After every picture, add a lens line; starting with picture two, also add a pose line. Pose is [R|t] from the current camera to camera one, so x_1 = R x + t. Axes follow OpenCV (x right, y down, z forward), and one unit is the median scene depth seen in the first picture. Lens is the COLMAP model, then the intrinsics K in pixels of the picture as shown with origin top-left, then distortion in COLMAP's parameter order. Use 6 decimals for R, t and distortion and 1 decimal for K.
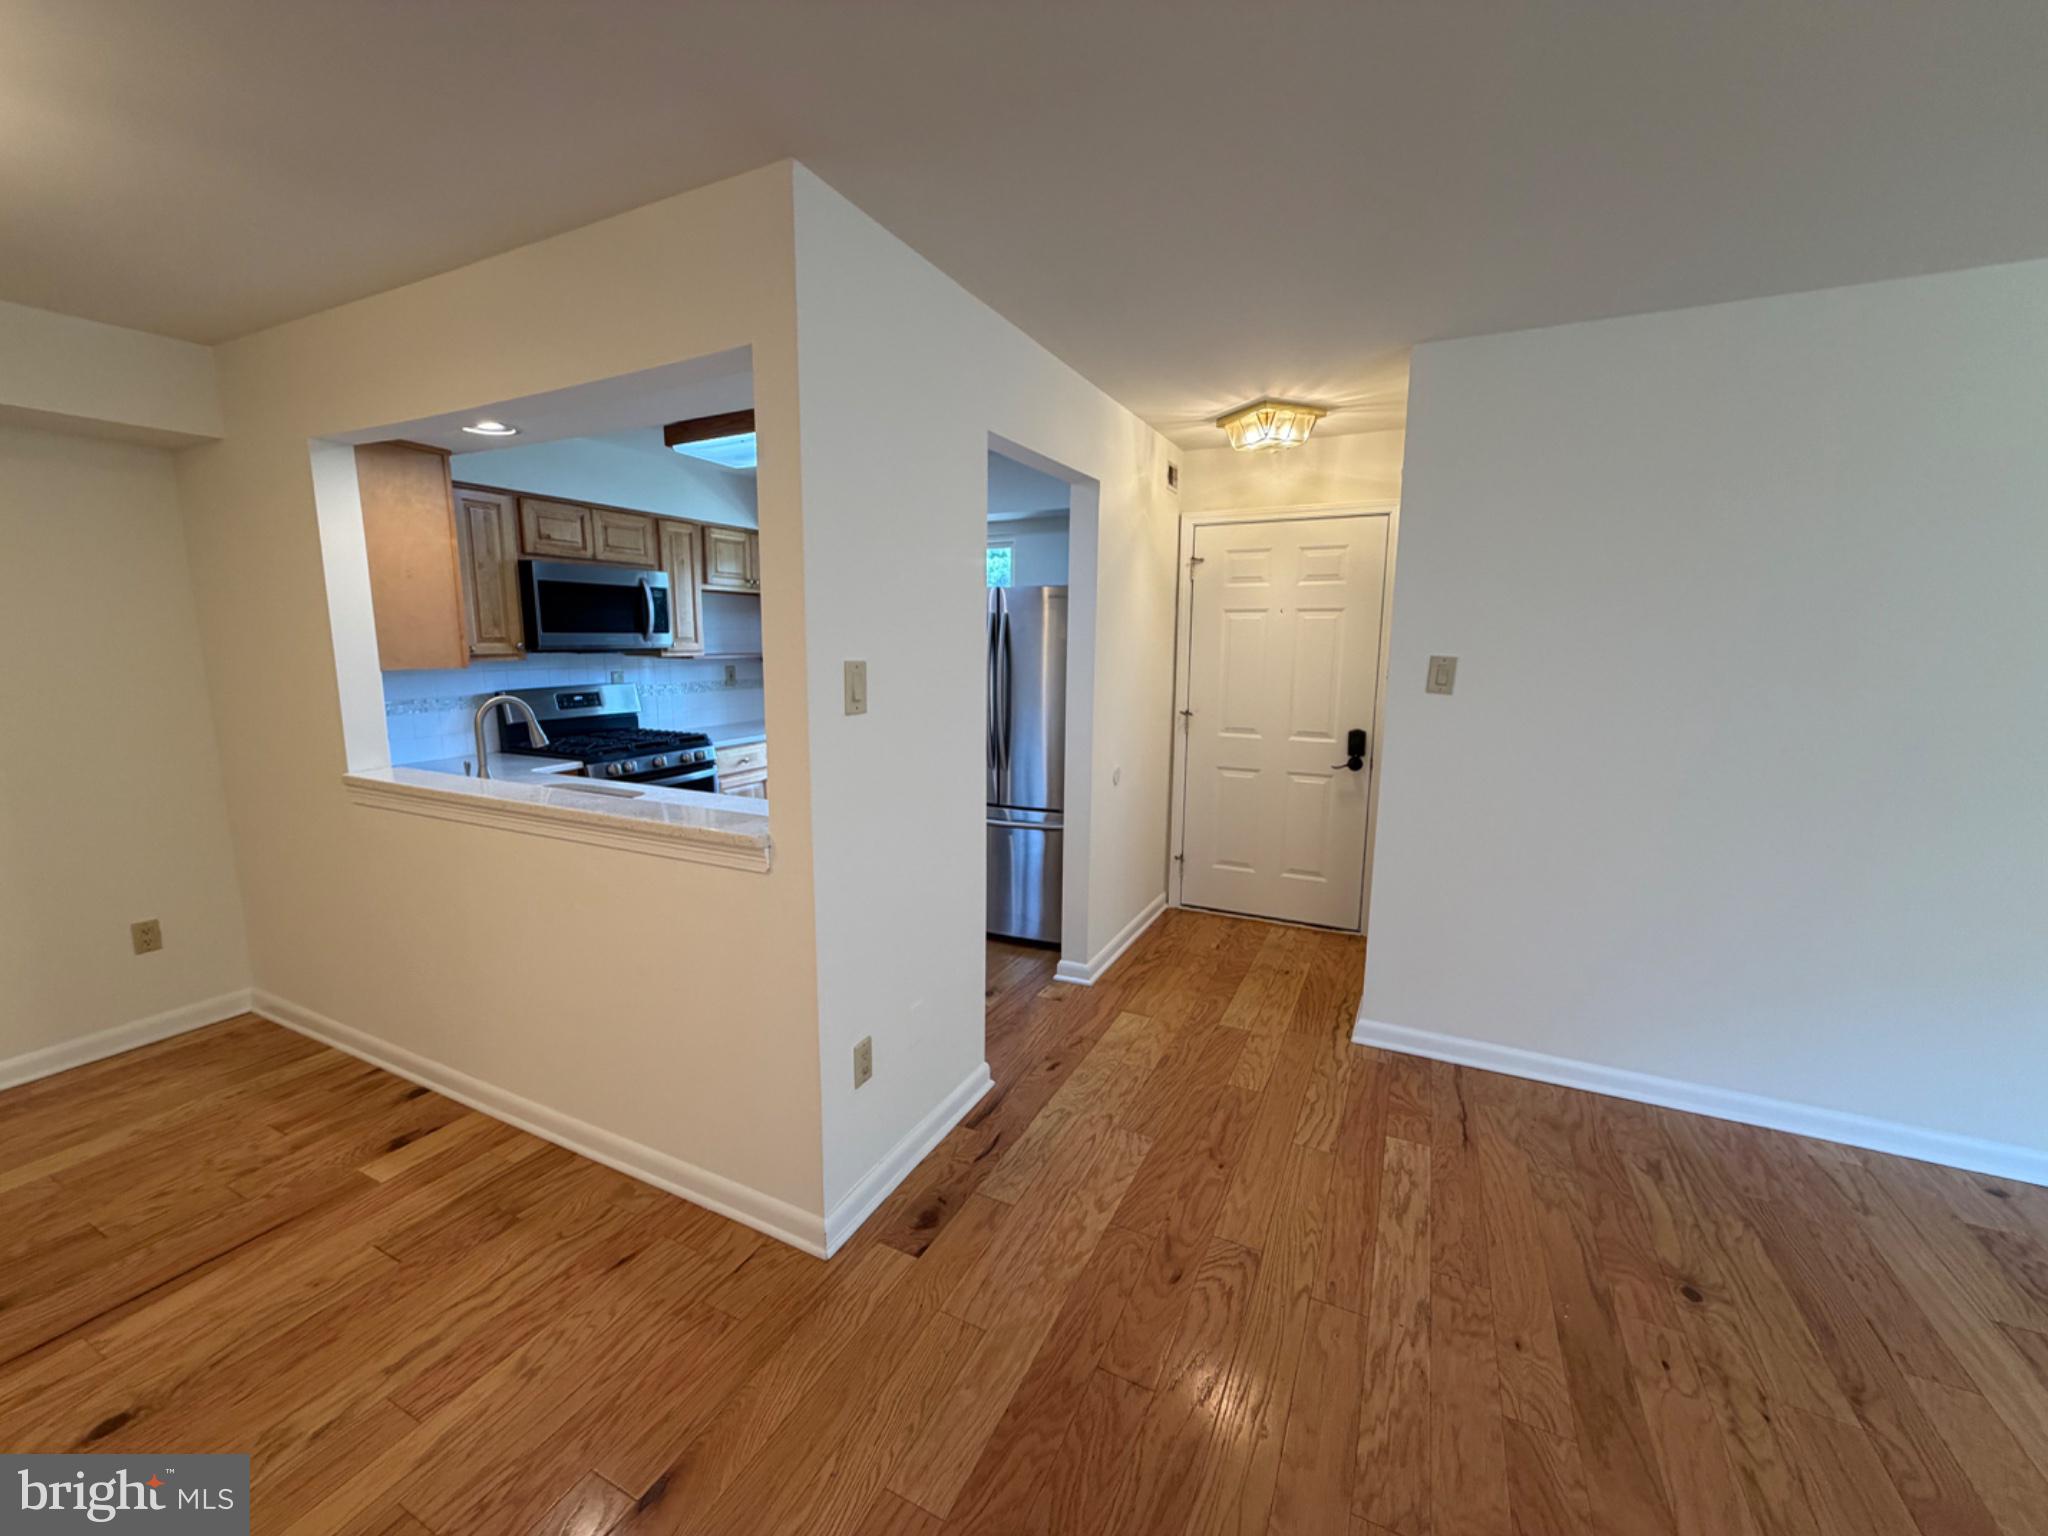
lens RADIAL K [[816.2, 0, 1017.6], [0, 816.2, 769.2], [0, 0, 1]] dist [-0.000315, 0.000047]
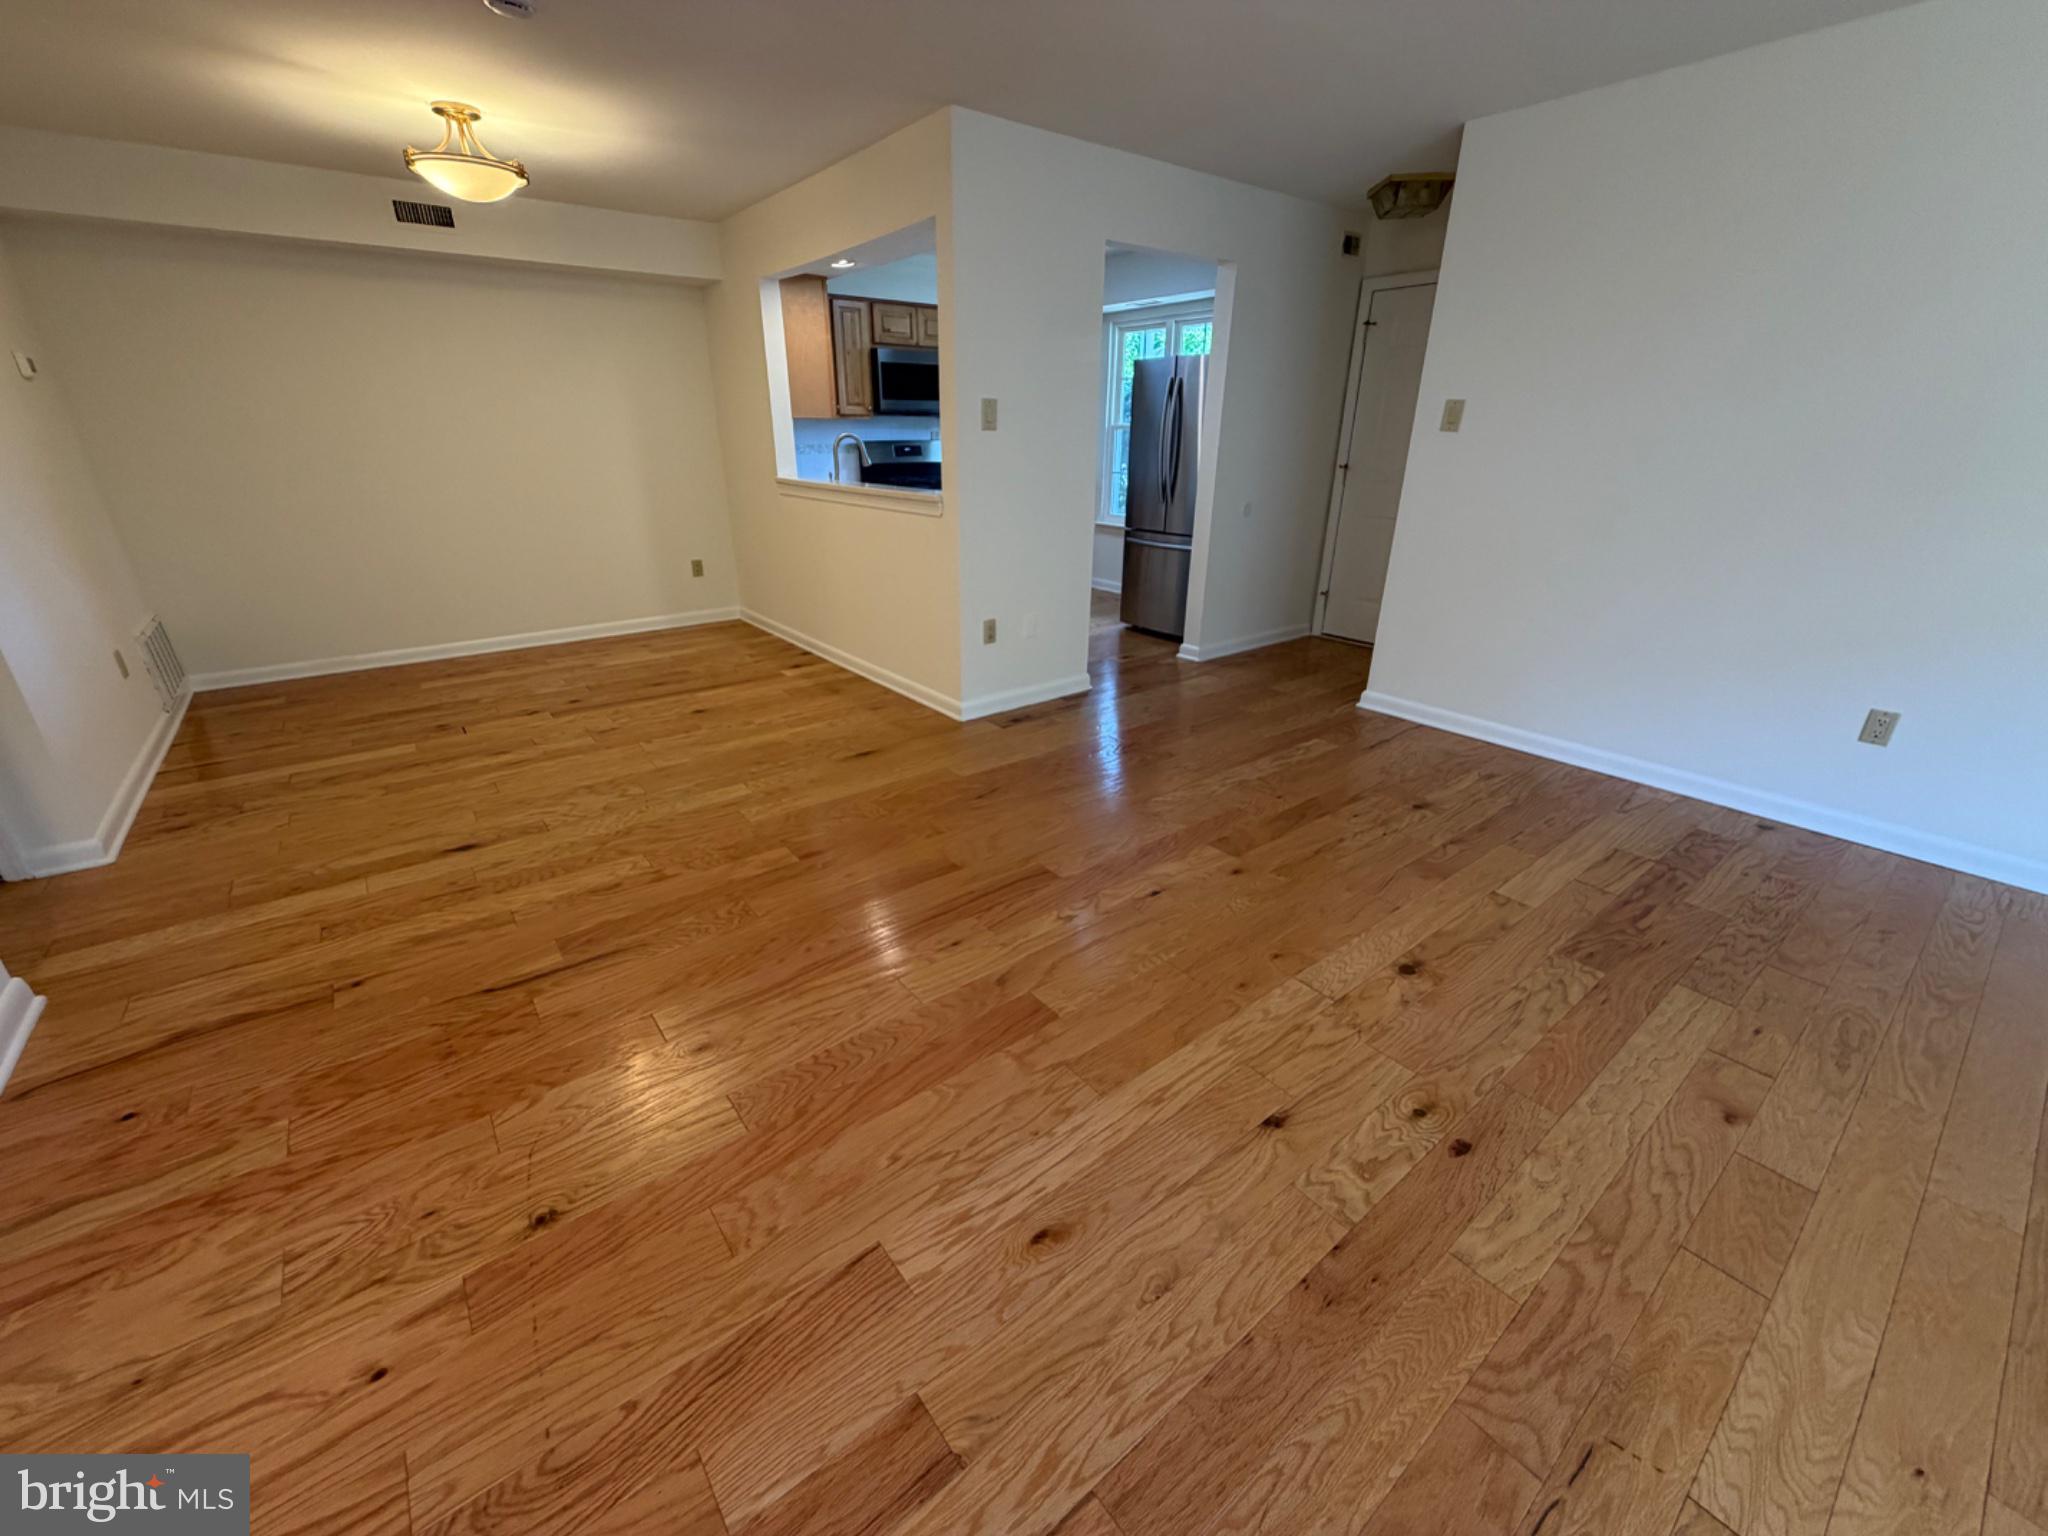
lens RADIAL K [[816.2, 0, 1017.7], [0, 816.2, 768.7], [0, 0, 1]] dist [-0.000315, 0.000047]
pose [[0.903692, 0.163008, -0.395941, 0.570687], [-0.067272, 0.967267, 0.244681, 0.173412], [0.422866, -0.194481, 0.885077, -0.597400]]
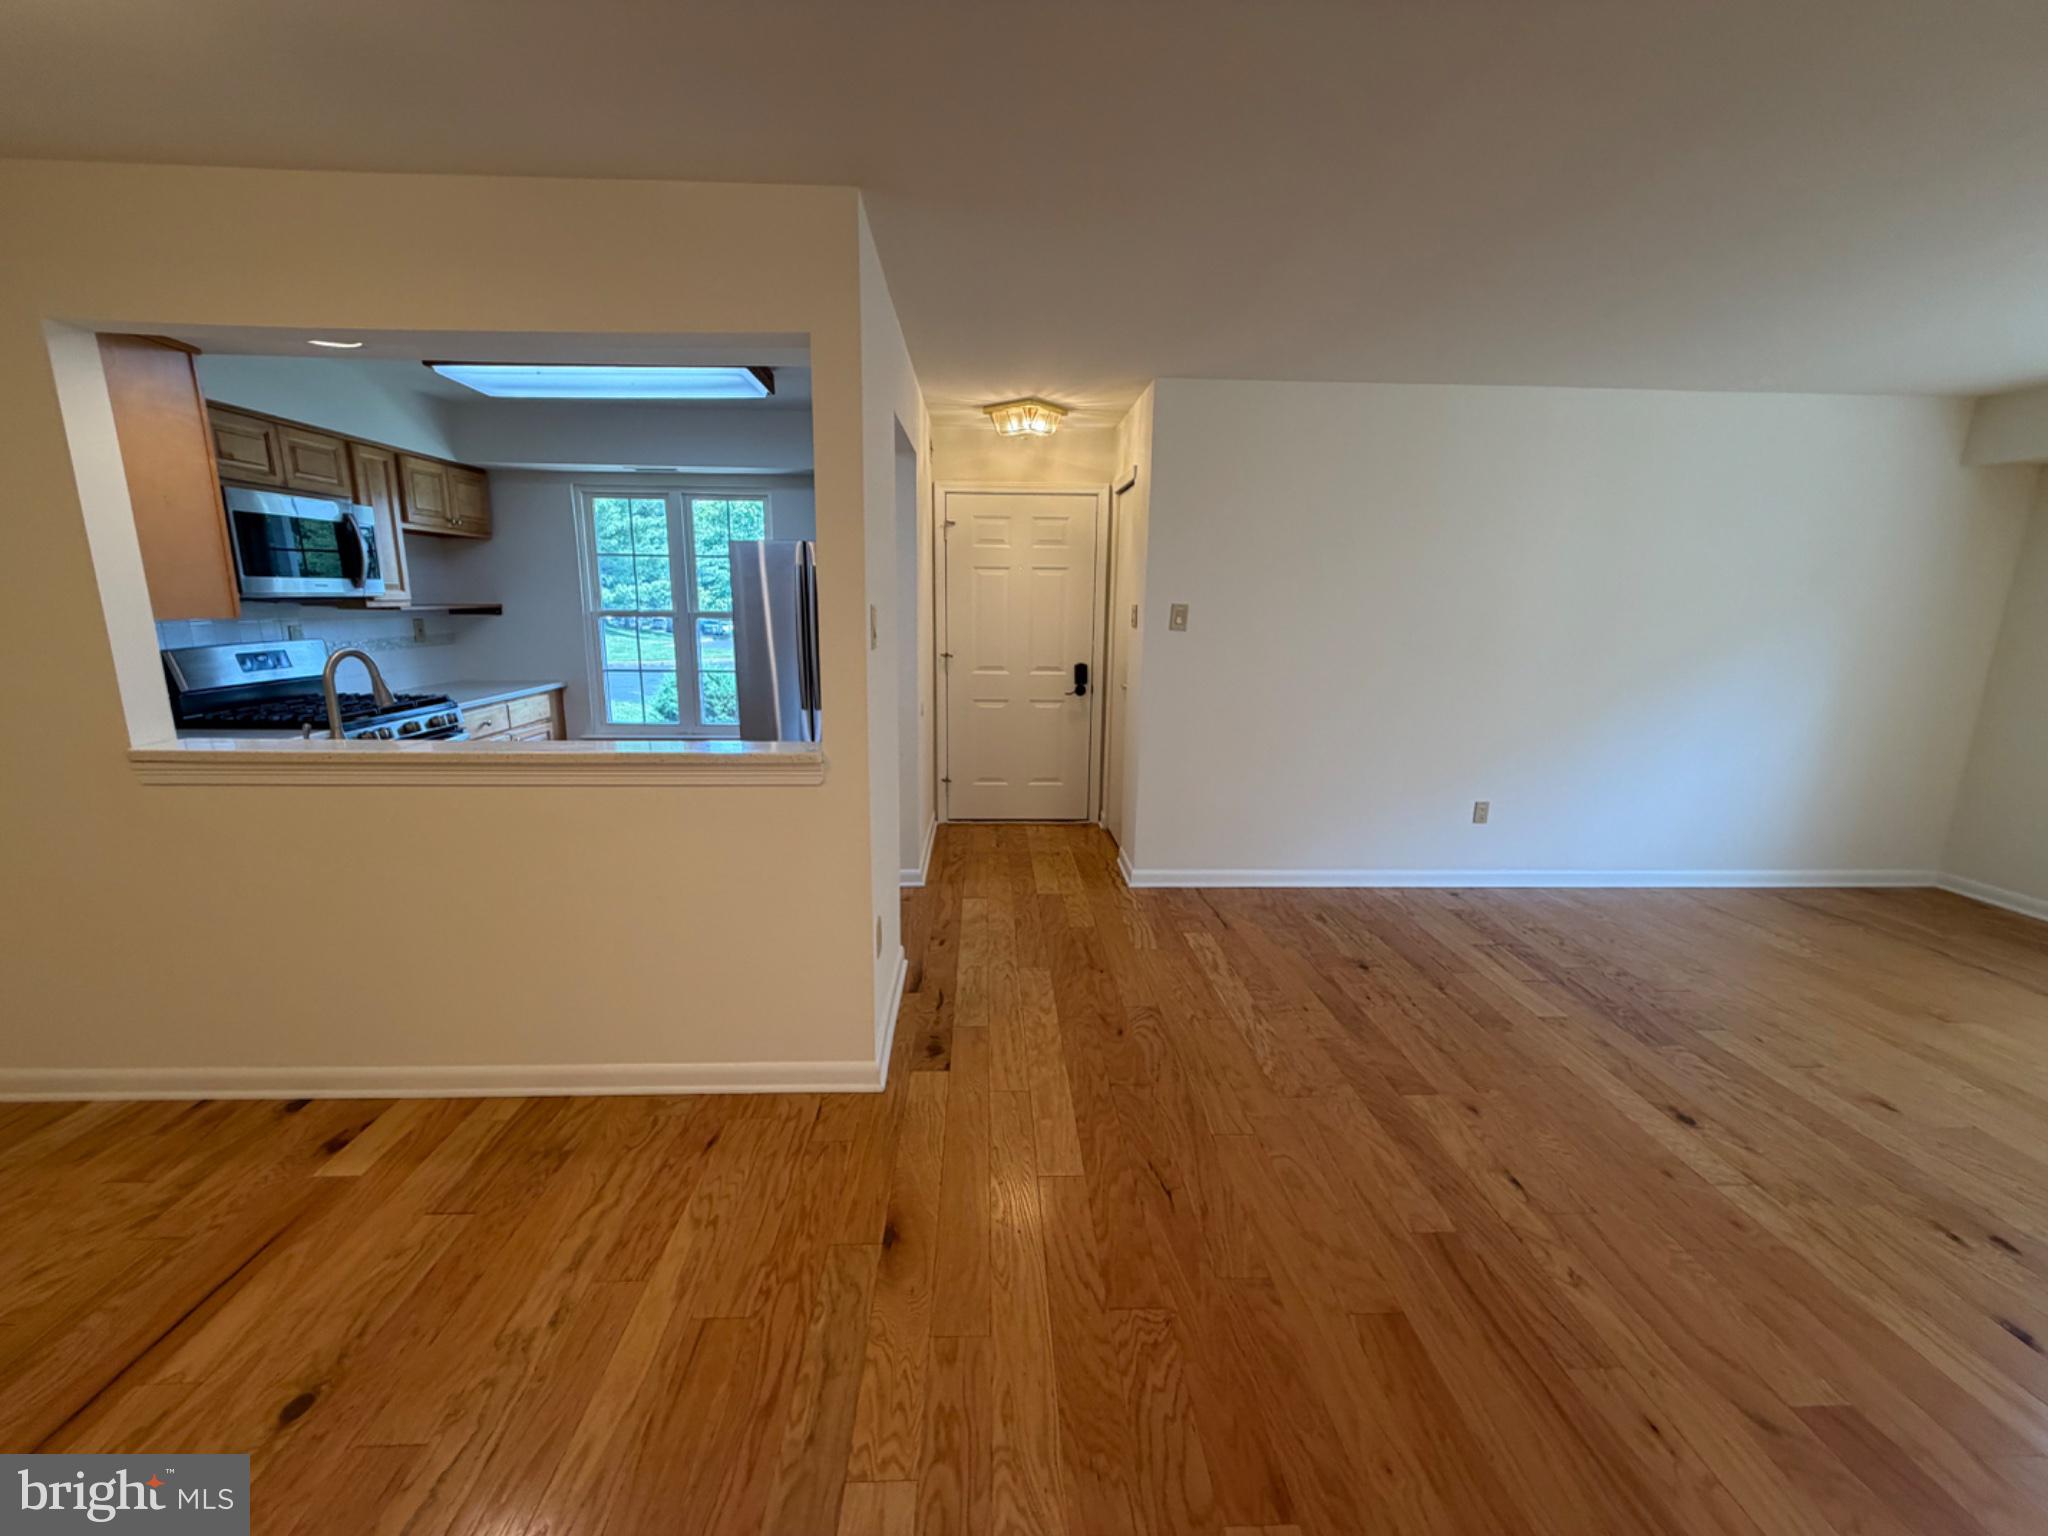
lens RADIAL K [[816.2, 0, 1016.4], [0, 816.2, 768.9], [0, 0, 1]] dist [-0.000315, 0.000047]
pose [[0.876996, -0.094027, 0.471207, -0.483444], [0.069072, 0.995151, 0.070021, 0.032324], [-0.475506, -0.028861, 0.879239, -0.141675]]
